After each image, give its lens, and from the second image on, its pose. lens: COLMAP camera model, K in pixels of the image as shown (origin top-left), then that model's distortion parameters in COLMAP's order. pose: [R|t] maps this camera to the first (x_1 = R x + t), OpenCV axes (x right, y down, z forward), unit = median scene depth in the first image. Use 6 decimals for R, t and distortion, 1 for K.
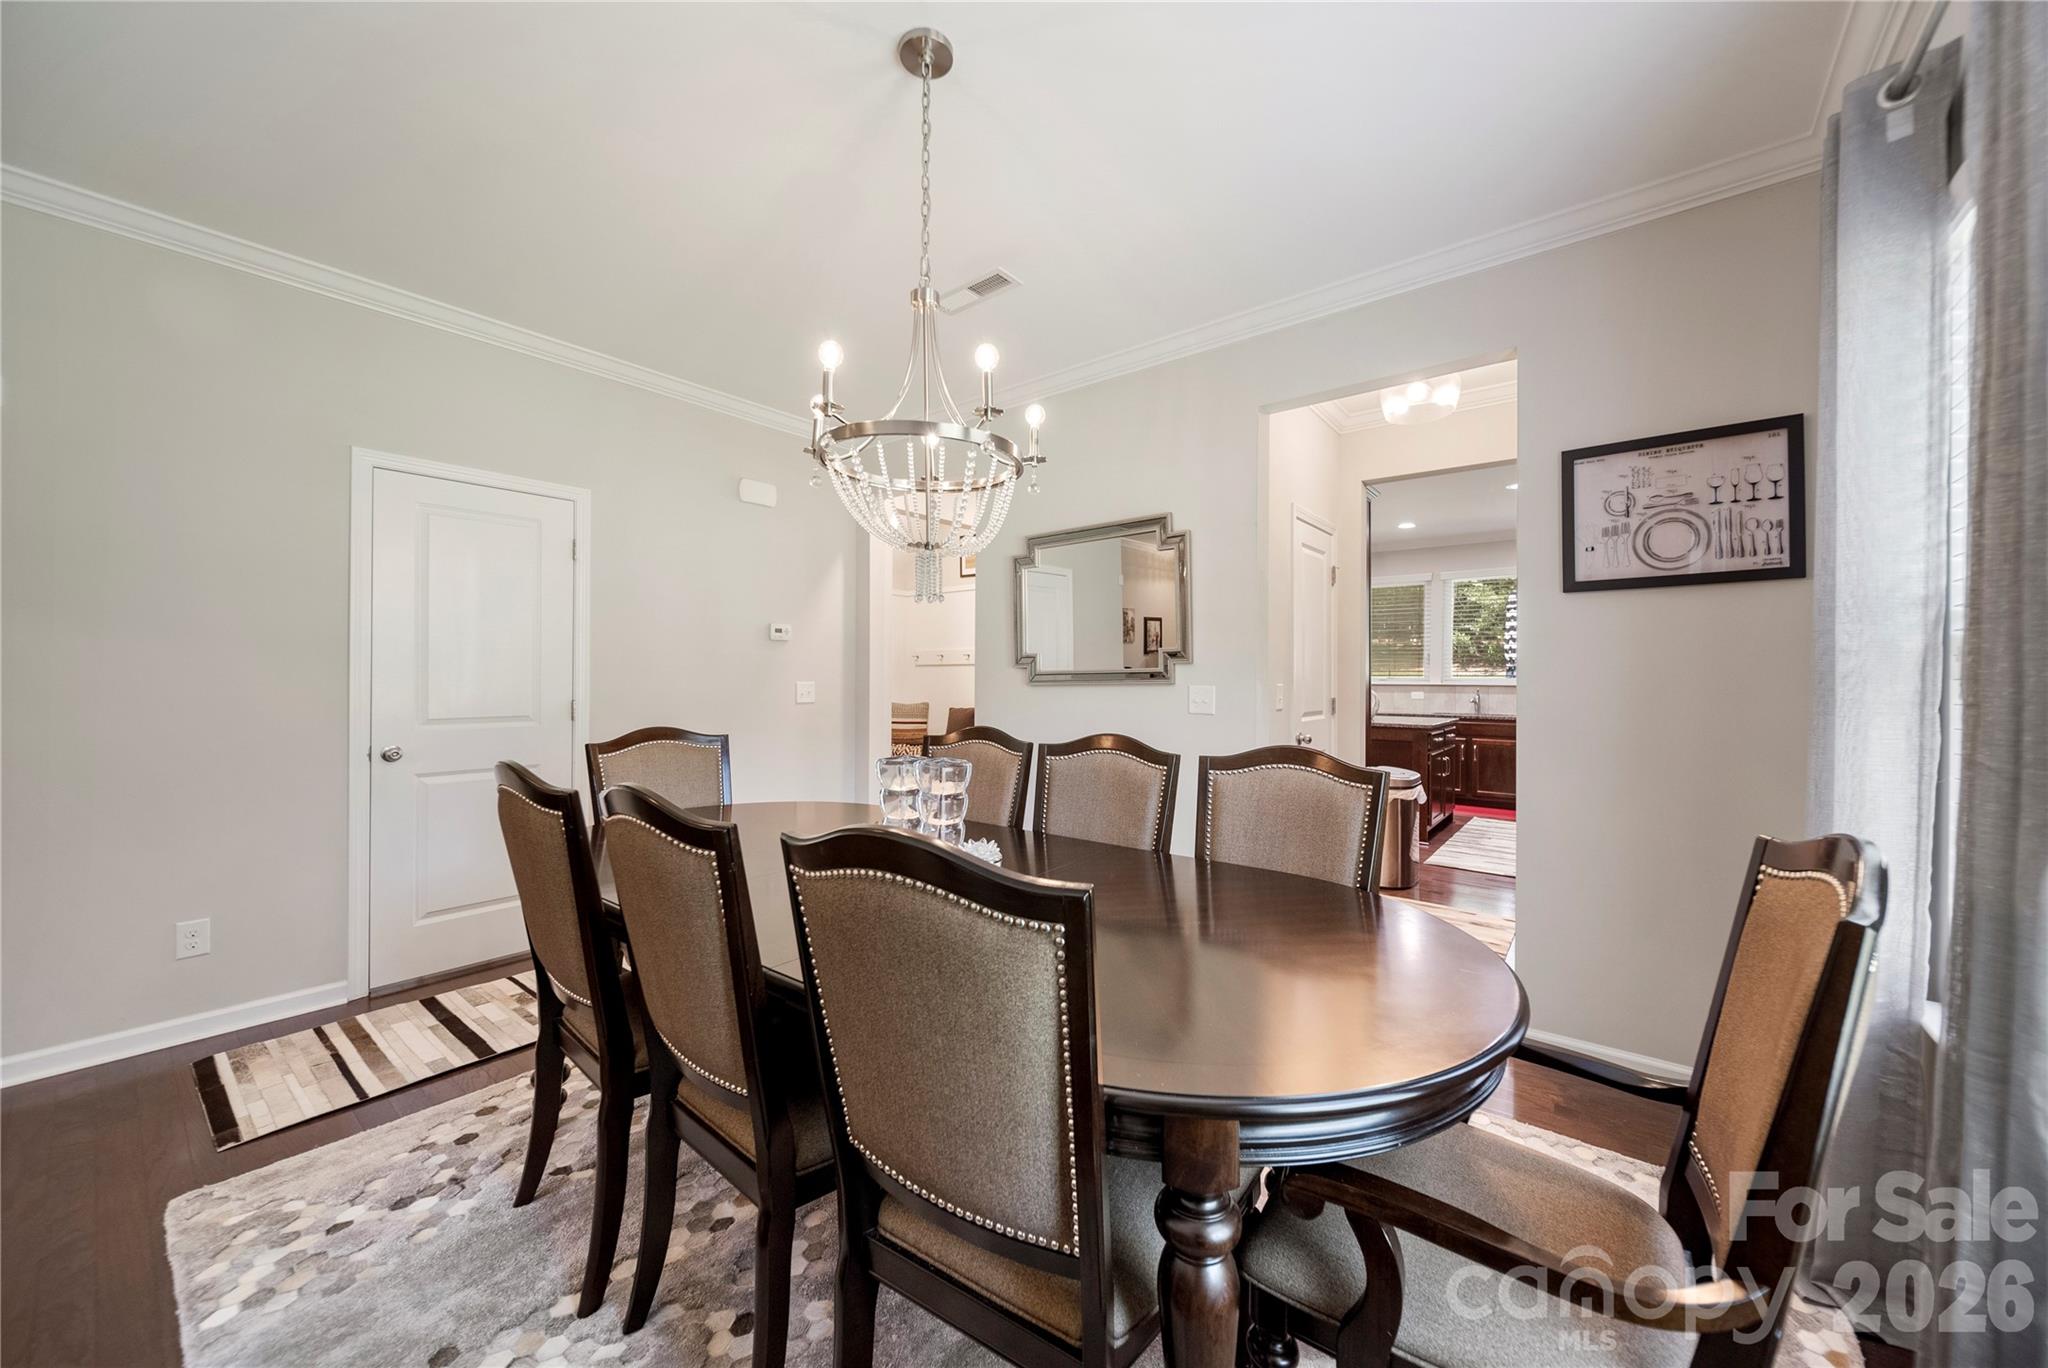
lens RADIAL K [[744.2, 0, 1022.5], [0, 744.2, 678.1], [0, 0, 1]] dist [0.002435, -0.000407]
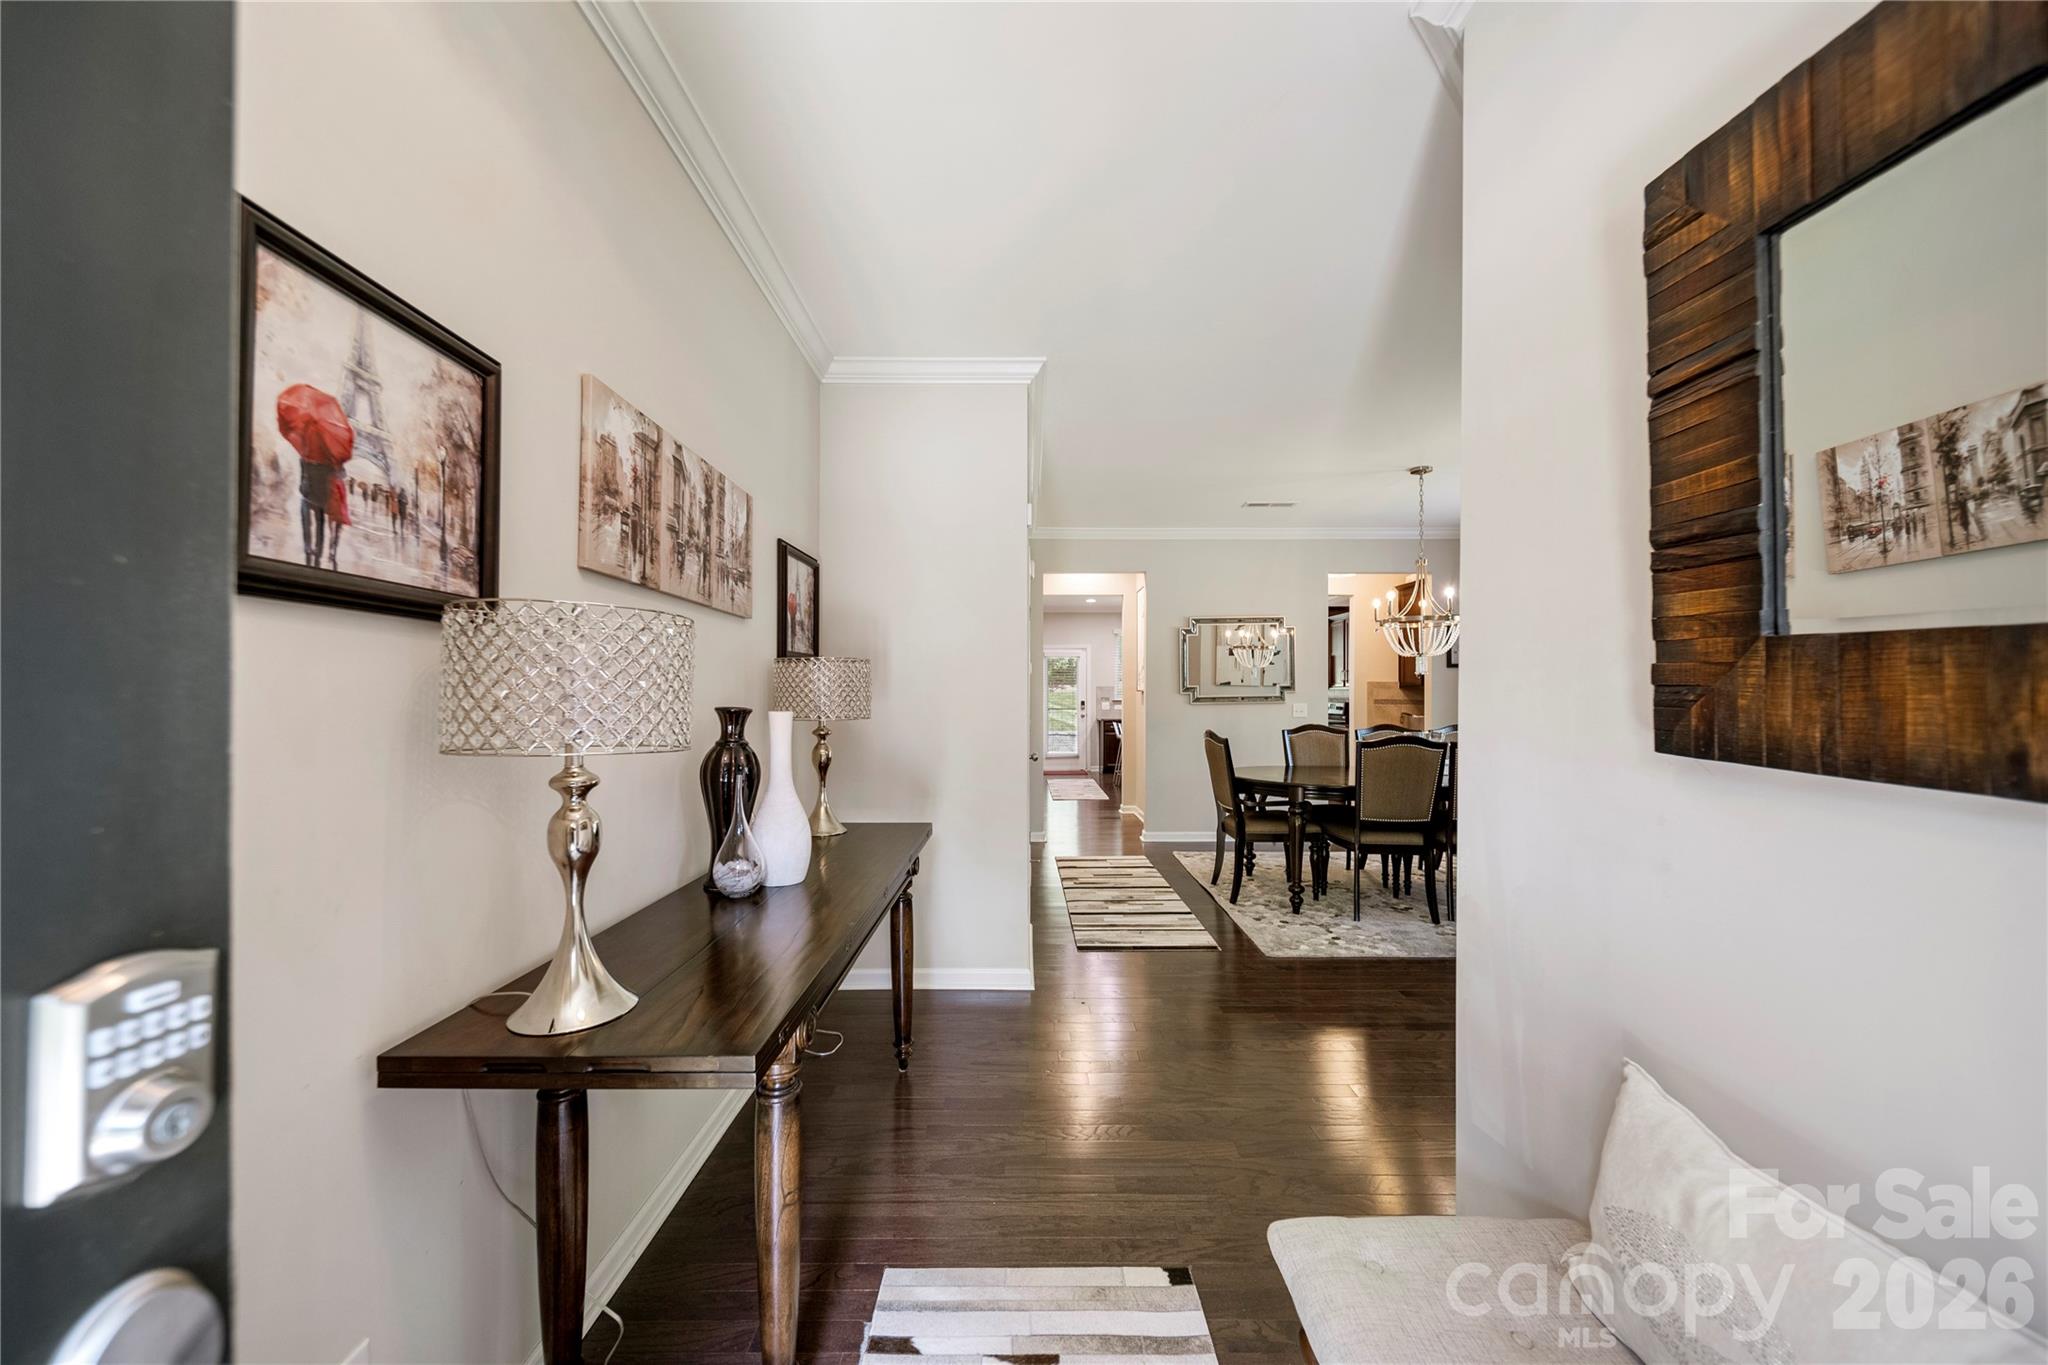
lens RADIAL K [[744.2, 0, 1019.6], [0, 744.2, 687.1], [0, 0, 1]] dist [0.002435, -0.000407]
pose [[0.776615, 0.008413, 0.629920, -2.193714], [0.002765, 0.999856, -0.016762, -0.003193], [-0.629970, 0.014759, 0.776479, -0.128944]]
